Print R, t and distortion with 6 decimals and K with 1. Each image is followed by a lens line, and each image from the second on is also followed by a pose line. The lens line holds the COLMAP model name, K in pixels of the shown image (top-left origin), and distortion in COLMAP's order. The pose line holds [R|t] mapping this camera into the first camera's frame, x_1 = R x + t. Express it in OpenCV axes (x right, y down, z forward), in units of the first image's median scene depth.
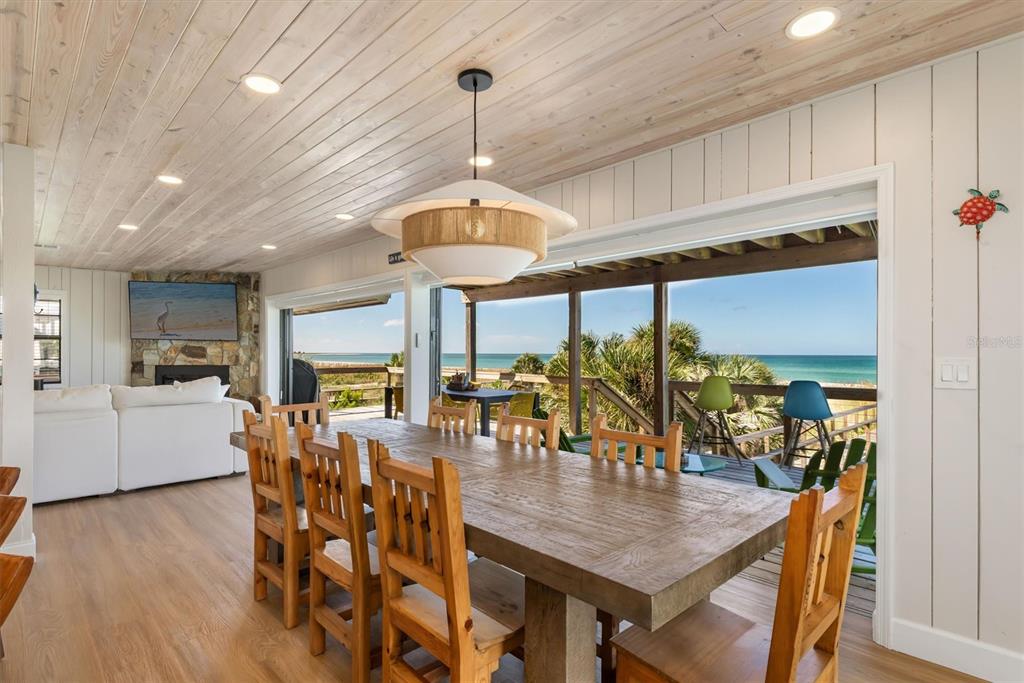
lens RADIAL K [[512.8, 0, 511.7], [0, 512.8, 352.6], [0, 0, 1]] dist [0.002540, -0.000290]
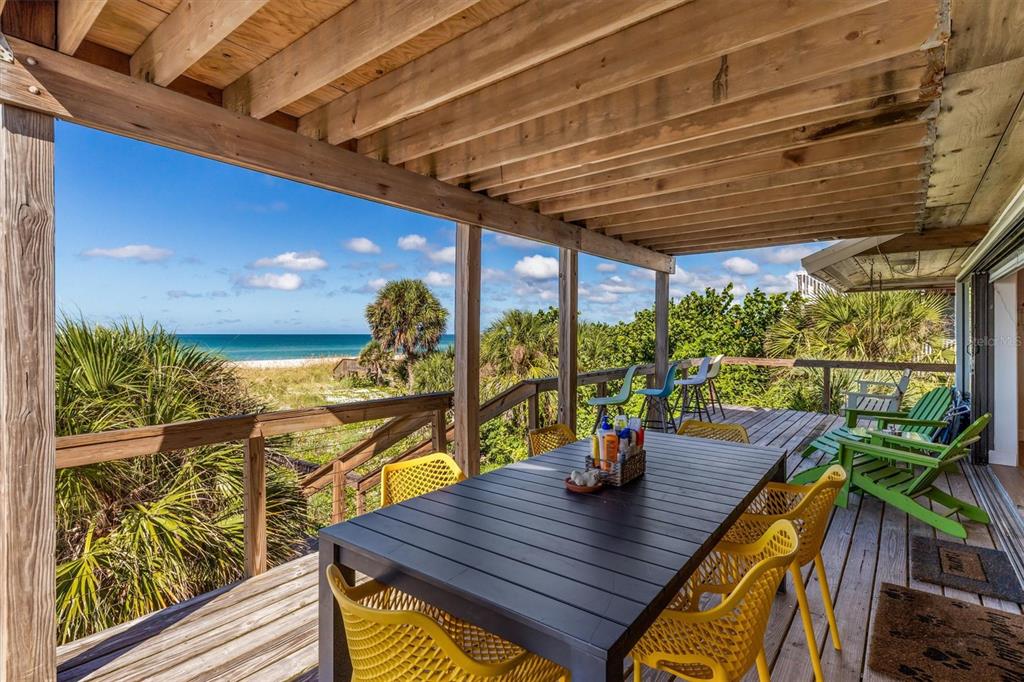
lens RADIAL K [[501.4, 0, 509.3], [0, 501.4, 335.4], [0, 0, 1]] dist [0.002487, -0.001703]
pose [[-0.121735, -0.008275, 0.992528, -0.374897], [-0.004160, 0.999961, 0.007826, -0.015002], [-0.992554, -0.003176, -0.121764, 1.051114]]
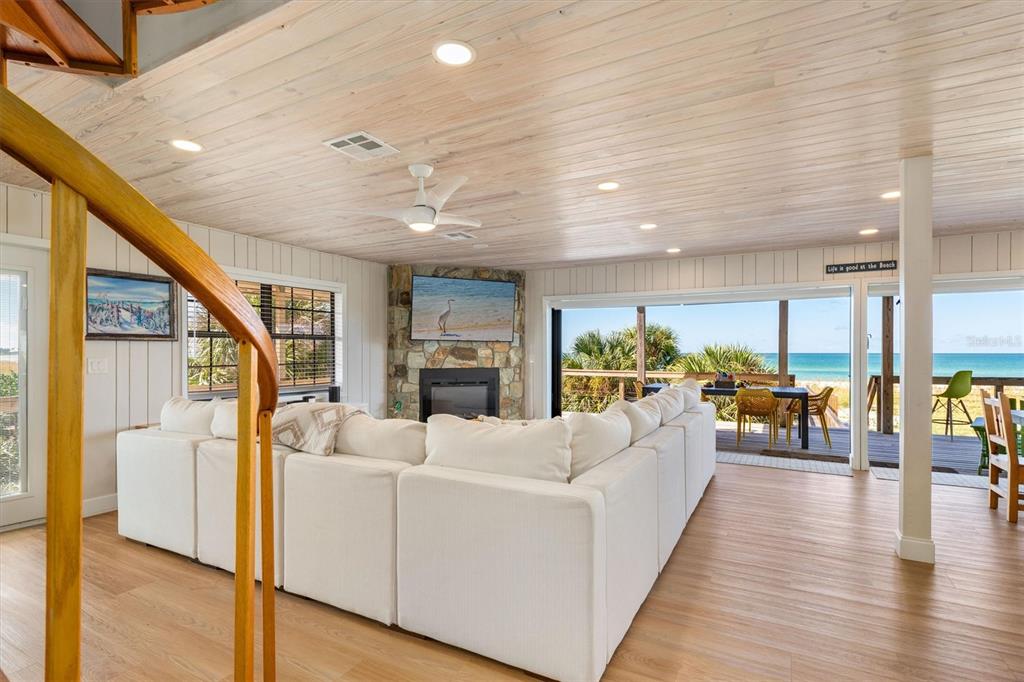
lens RADIAL K [[505.7, 0, 500.4], [0, 505.7, 355.2], [0, 0, 1]] dist [0.002272, -0.000194]
pose [[0.960163, -0.005469, 0.279389, -0.811156], [0.002961, 0.999951, 0.009397, -0.007128], [-0.279426, -0.008195, 0.960132, 0.104505]]
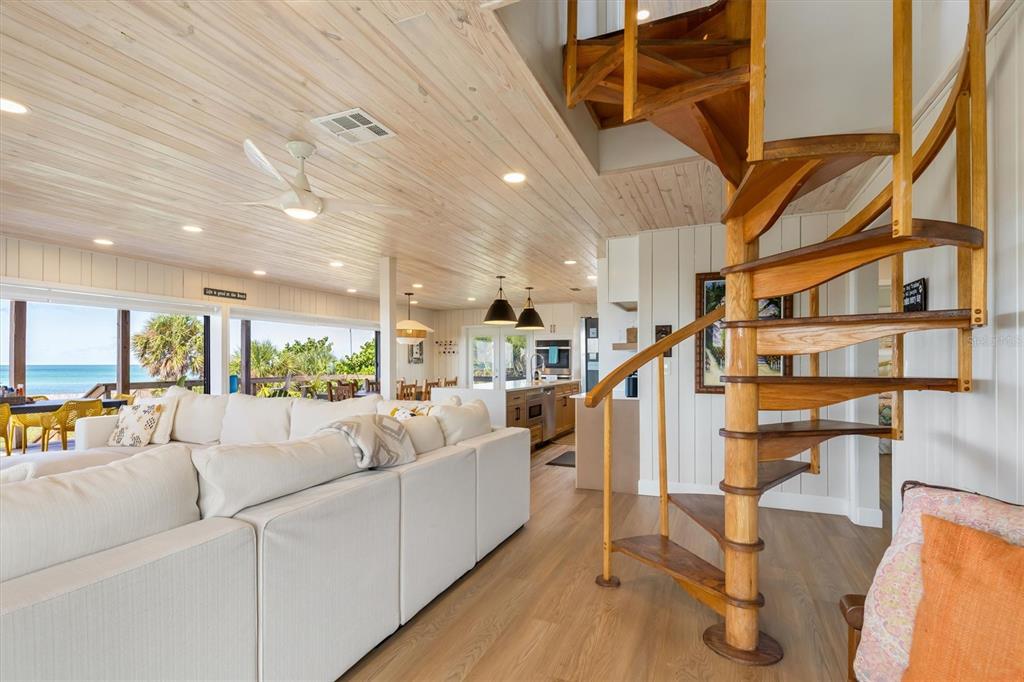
lens RADIAL K [[494.4, 0, 511.0], [0, 494.4, 364.7], [0, 0, 1]] dist [0.001503, 0.000061]
pose [[-0.394404, -0.006597, 0.918914, -1.142721], [-0.002561, 0.999978, 0.006080, -0.002415], [-0.918934, 0.000045, -0.394412, 0.523496]]
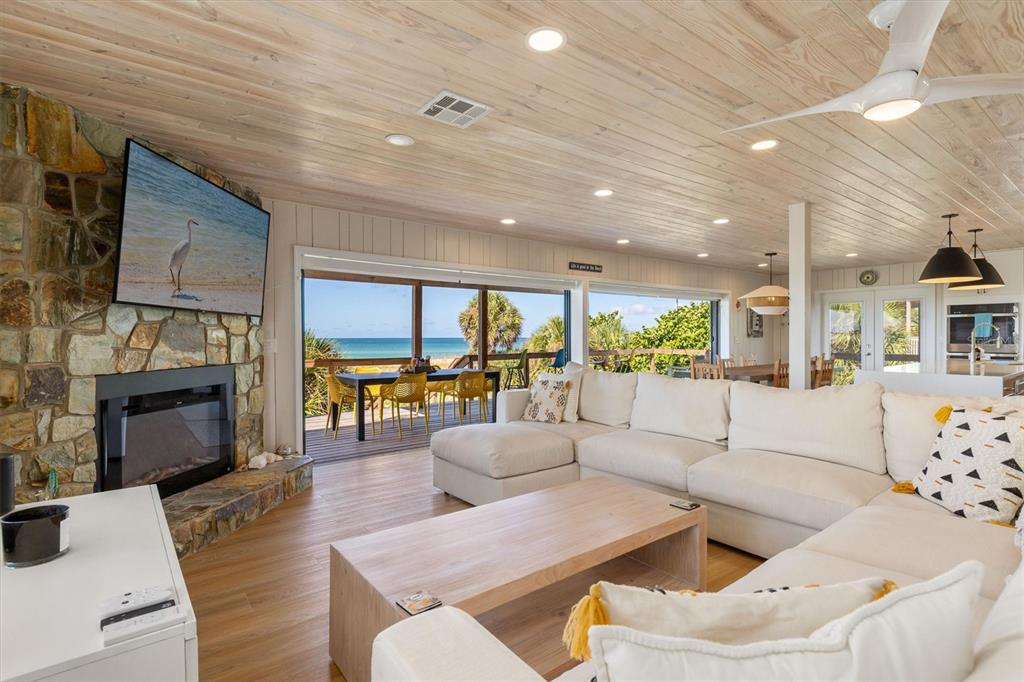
lens RADIAL K [[496.8, 0, 512.0], [0, 496.8, 341.0], [0, 0, 1]] dist [0.007005, -0.000164]
pose [[0.115319, -0.012709, 0.993247, -1.013470], [0.001136, 0.999919, 0.012662, -0.003628], [-0.993328, -0.000332, 0.115324, 0.670806]]
